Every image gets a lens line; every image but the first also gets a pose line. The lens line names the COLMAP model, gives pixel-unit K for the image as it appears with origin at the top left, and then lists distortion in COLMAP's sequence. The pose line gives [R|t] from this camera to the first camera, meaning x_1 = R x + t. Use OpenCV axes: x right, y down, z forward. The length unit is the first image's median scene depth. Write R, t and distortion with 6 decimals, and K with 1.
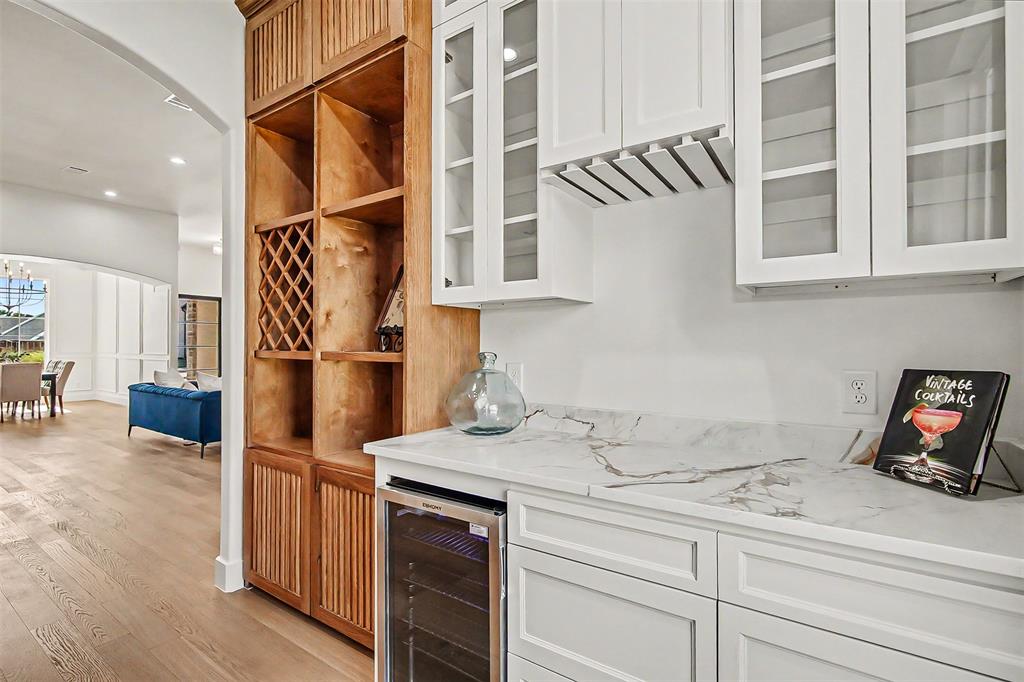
lens RADIAL K [[478.6, 0, 512.0], [0, 478.6, 341.0], [0, 0, 1]] dist [-0.000803, 0.000475]
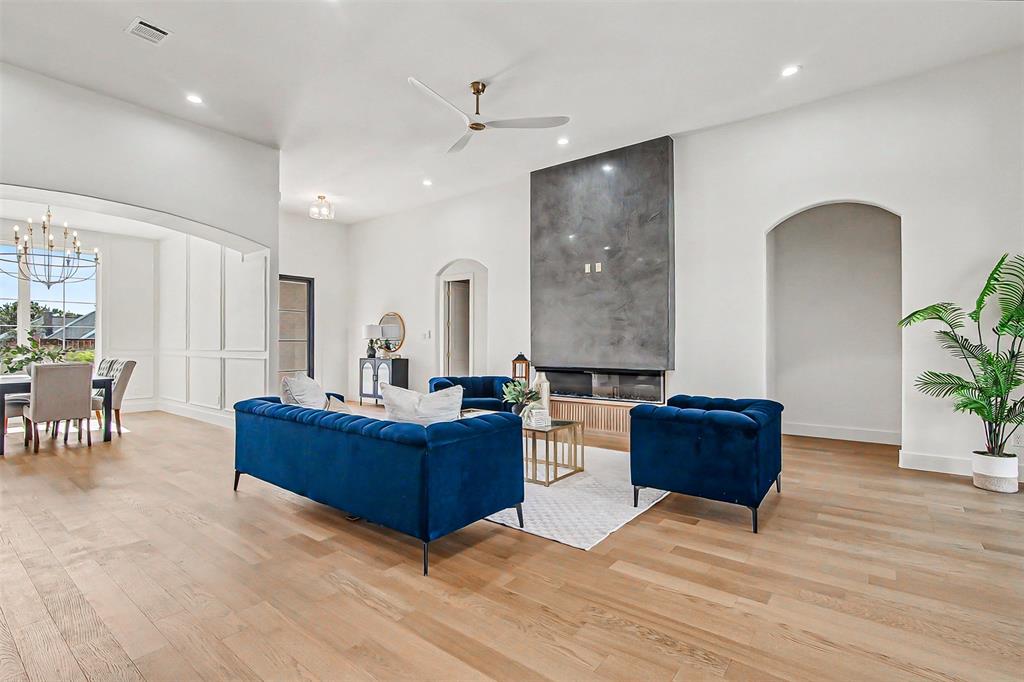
lens RADIAL K [[478.6, 0, 512.0], [0, 478.6, 341.0], [0, 0, 1]] dist [-0.000803, 0.000475]
pose [[0.998398, -0.000082, -0.056573, -0.327661], [0.000086, 1.000000, 0.000060, 0.013954], [0.056573, -0.000065, 0.998398, 0.333410]]
